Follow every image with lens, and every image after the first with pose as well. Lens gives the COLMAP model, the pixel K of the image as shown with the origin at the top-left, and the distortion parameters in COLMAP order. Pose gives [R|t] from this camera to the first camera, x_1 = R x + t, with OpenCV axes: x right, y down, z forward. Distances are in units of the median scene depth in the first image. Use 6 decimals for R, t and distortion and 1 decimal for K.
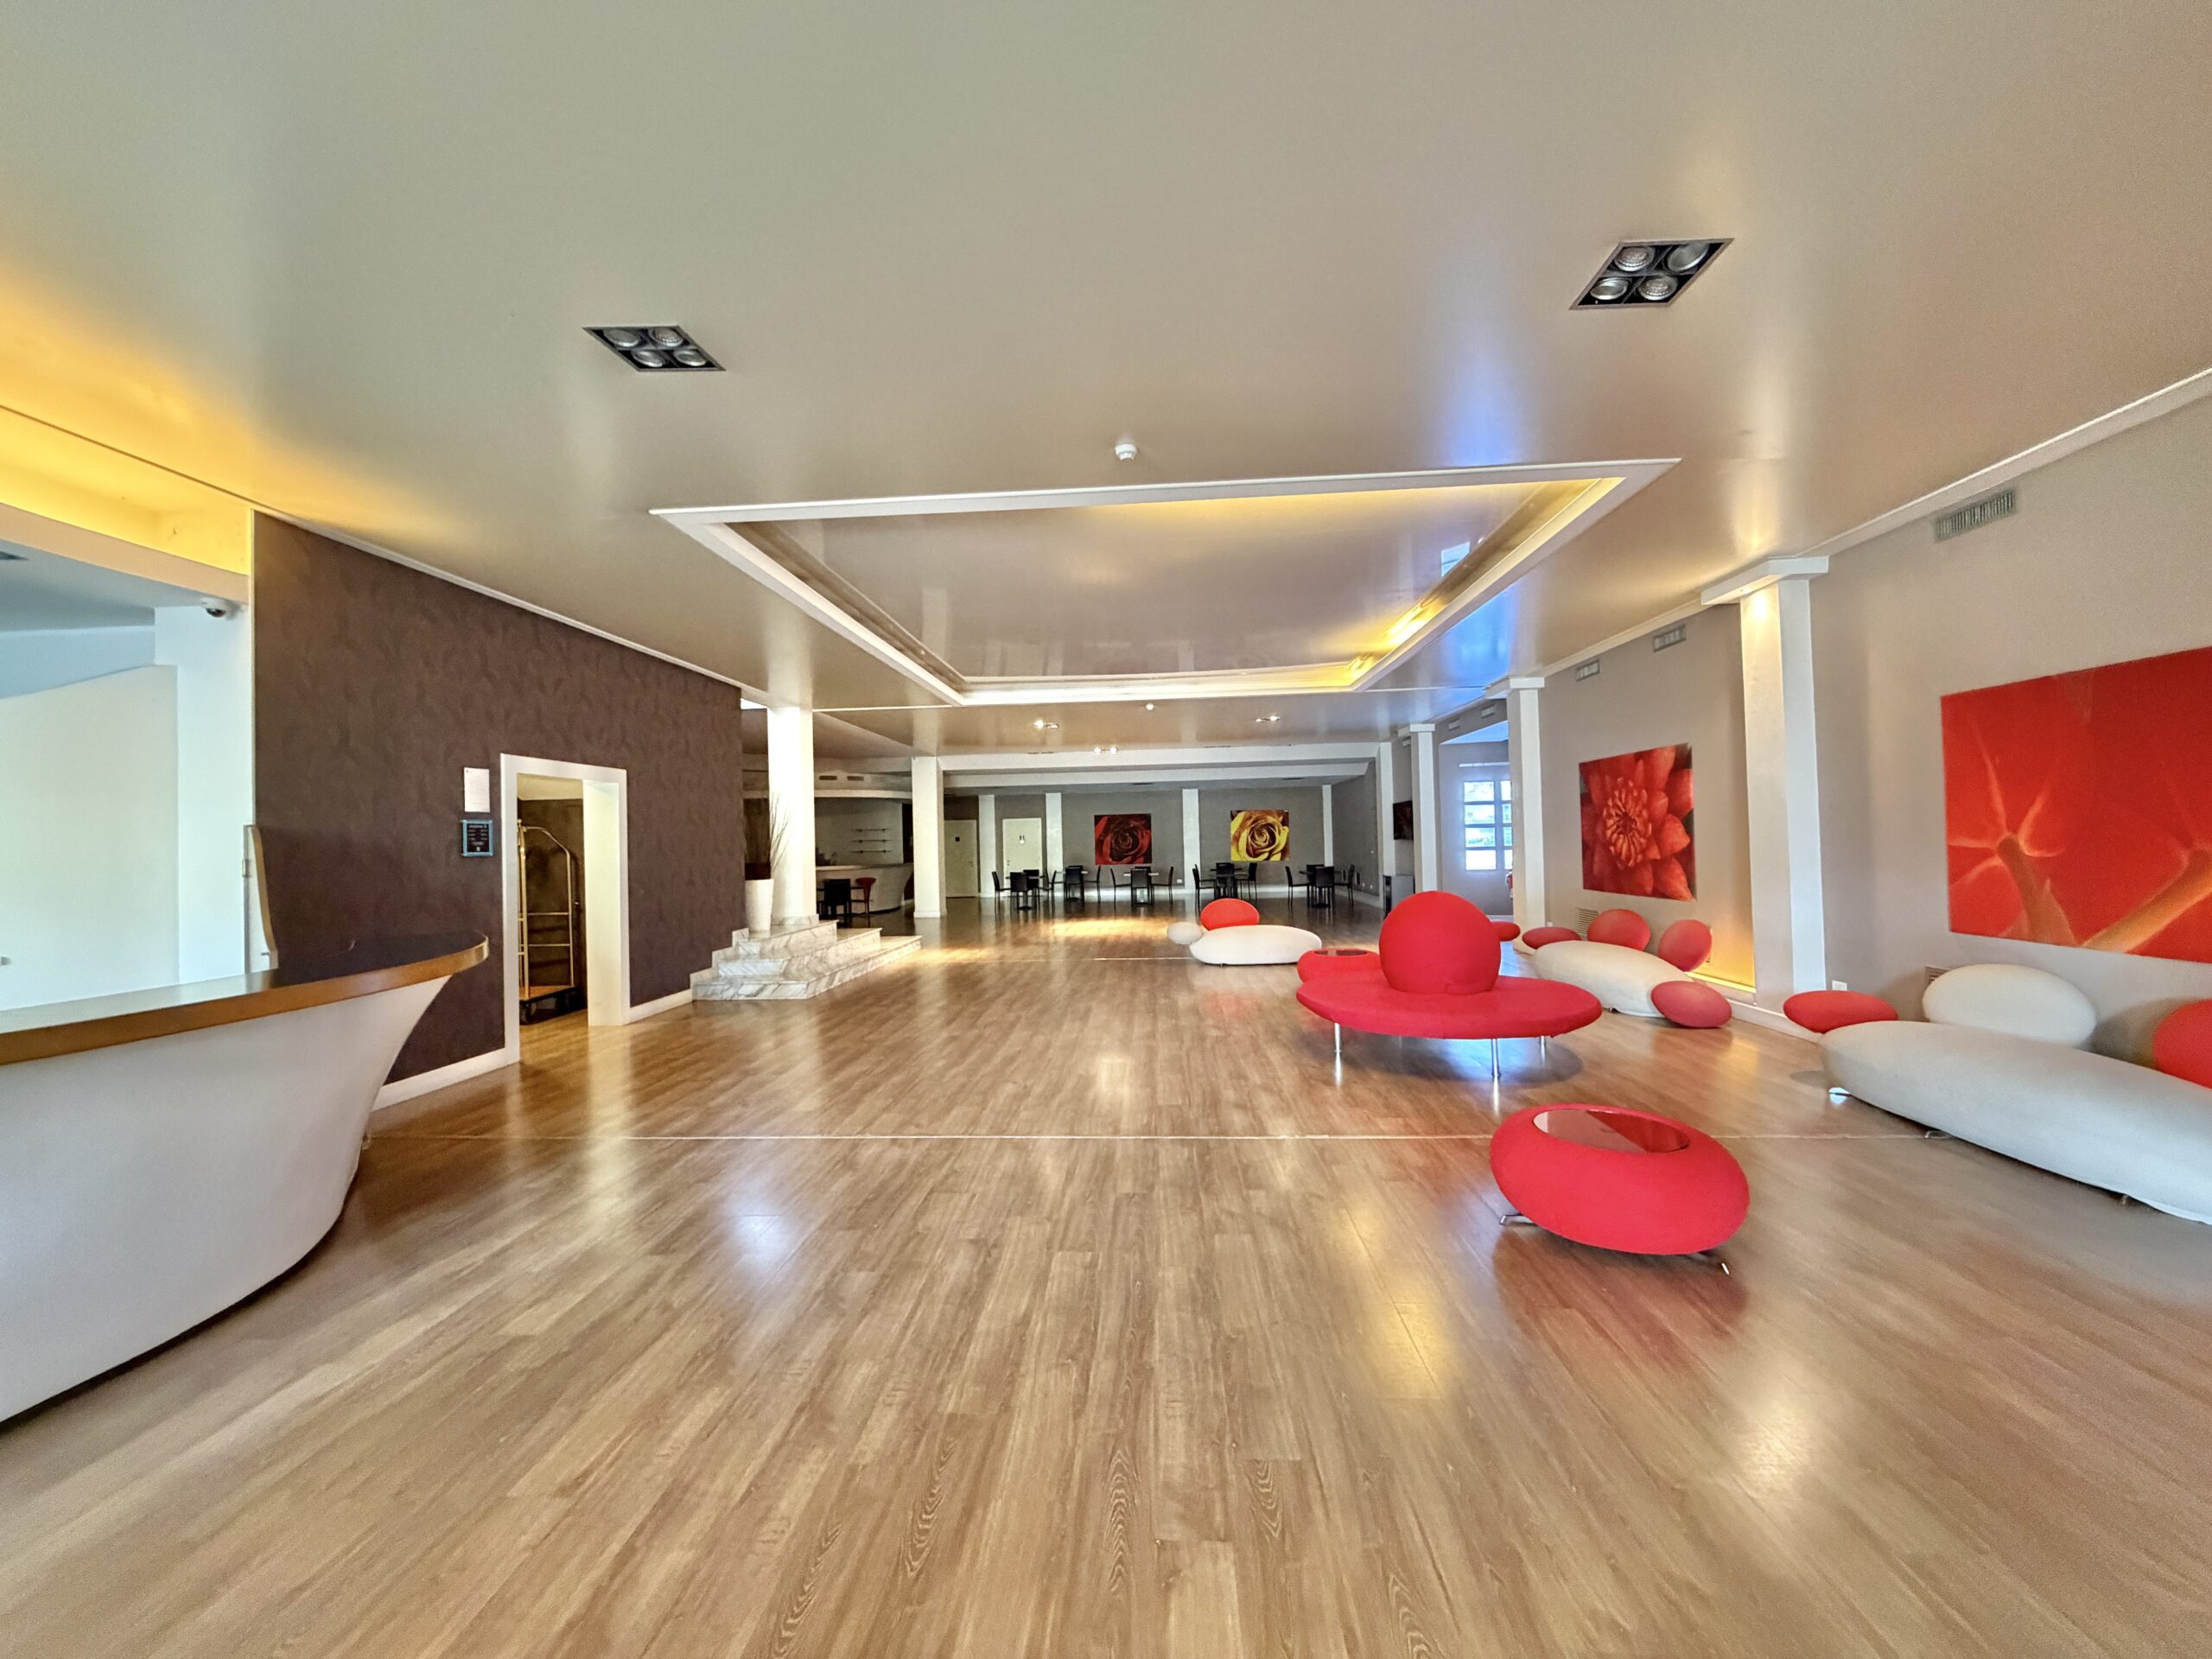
lens RADIAL K [[881.6, 0, 1098.3], [0, 881.6, 825.7], [0, 0, 1]] dist [0.001221, -0.000095]
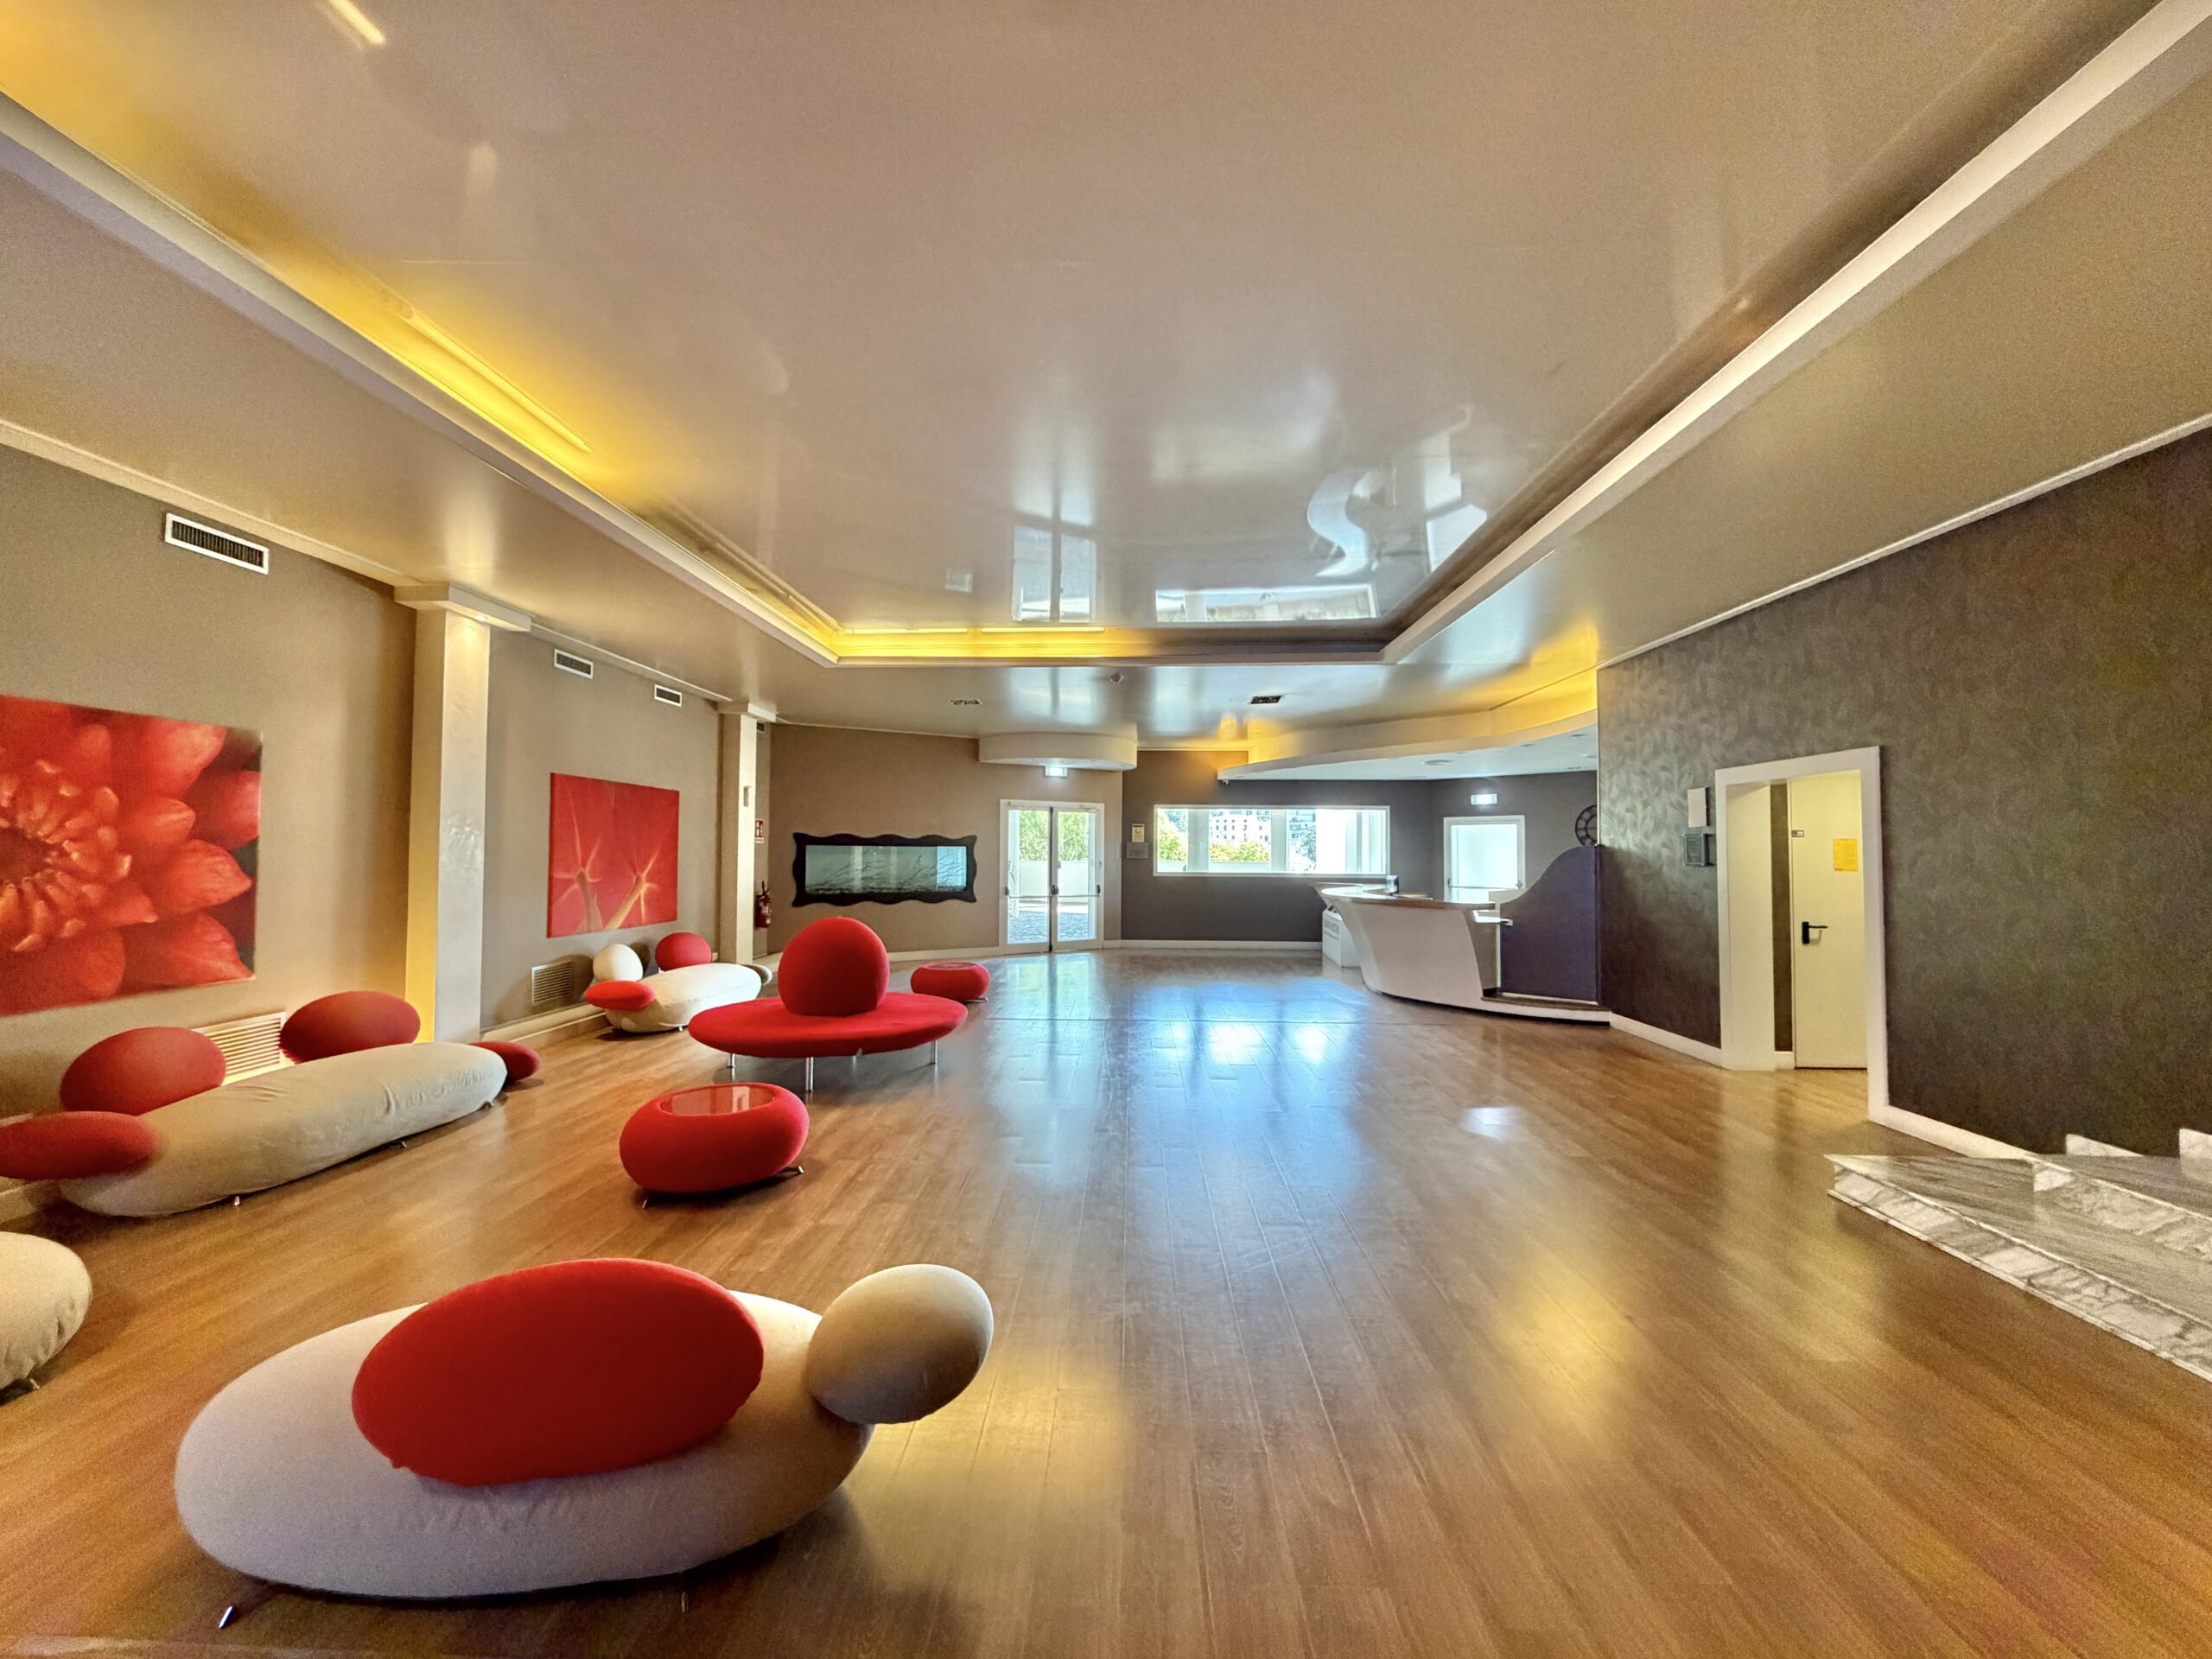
lens RADIAL K [[881.6, 0, 1098.3], [0, 881.6, 825.7], [0, 0, 1]] dist [0.001221, -0.000095]
pose [[-0.999417, 0.019110, -0.028284, 0.074669], [0.020512, 0.998531, -0.050154, 0.019070], [0.027284, -0.050705, -0.998341, 1.650268]]
